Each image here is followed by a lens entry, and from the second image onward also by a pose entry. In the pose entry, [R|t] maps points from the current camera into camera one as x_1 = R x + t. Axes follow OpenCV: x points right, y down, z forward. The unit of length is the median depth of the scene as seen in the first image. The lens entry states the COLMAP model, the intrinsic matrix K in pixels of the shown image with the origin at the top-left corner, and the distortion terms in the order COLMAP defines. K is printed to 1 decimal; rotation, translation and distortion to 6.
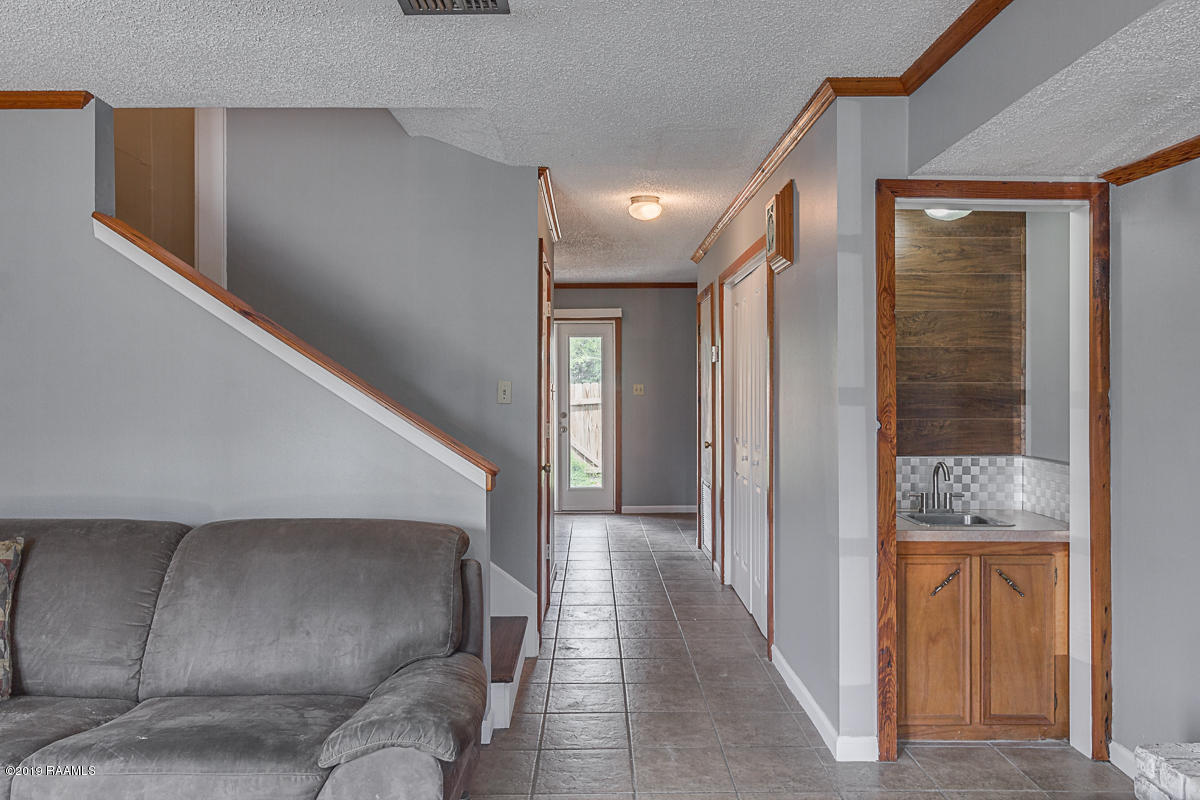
lens RADIAL K [[831.0, 0, 600.0], [0, 831.0, 400.0], [0, 0, 1]] dist [0.005601, -0.001369]
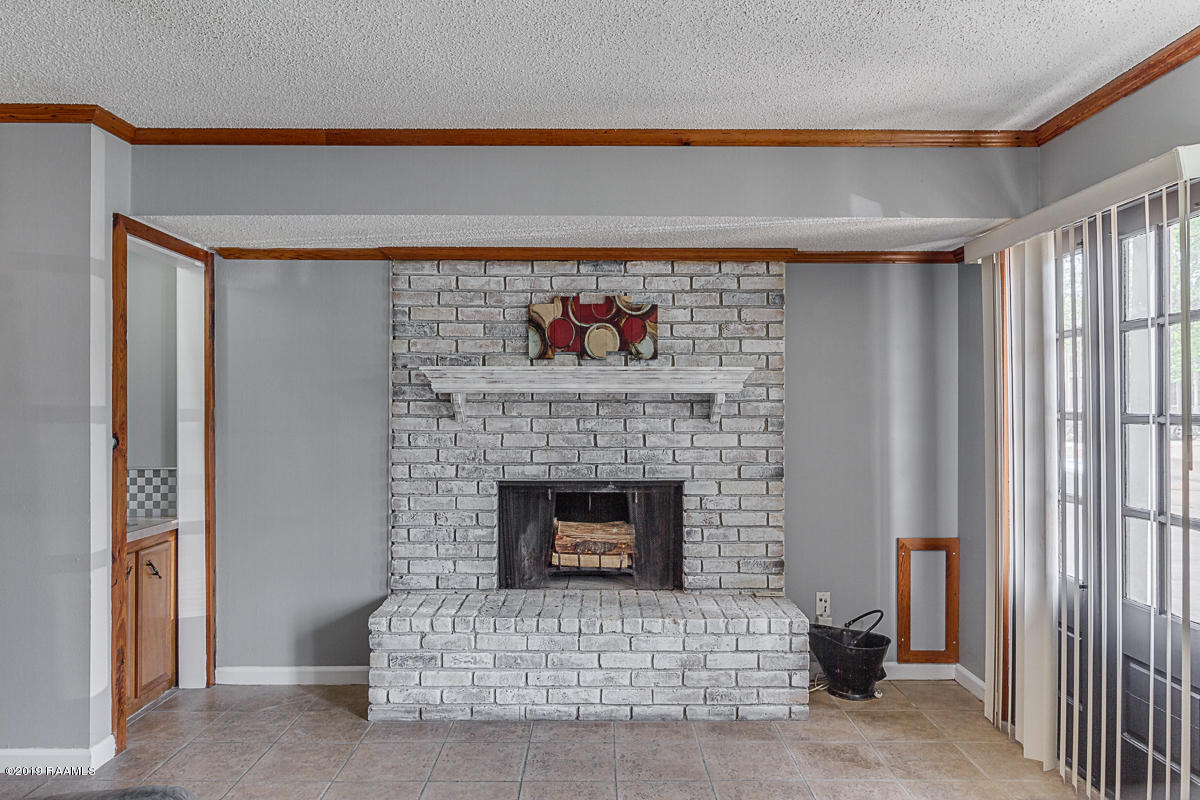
lens RADIAL K [[831.0, 0, 600.0], [0, 831.0, 400.0], [0, 0, 1]] dist [0.005601, -0.001369]
pose [[0.007508, 0.001905, 0.999970, -0.884263], [0.008772, 0.999960, -0.001971, -0.019472], [-0.999933, 0.008787, 0.007491, 0.444945]]
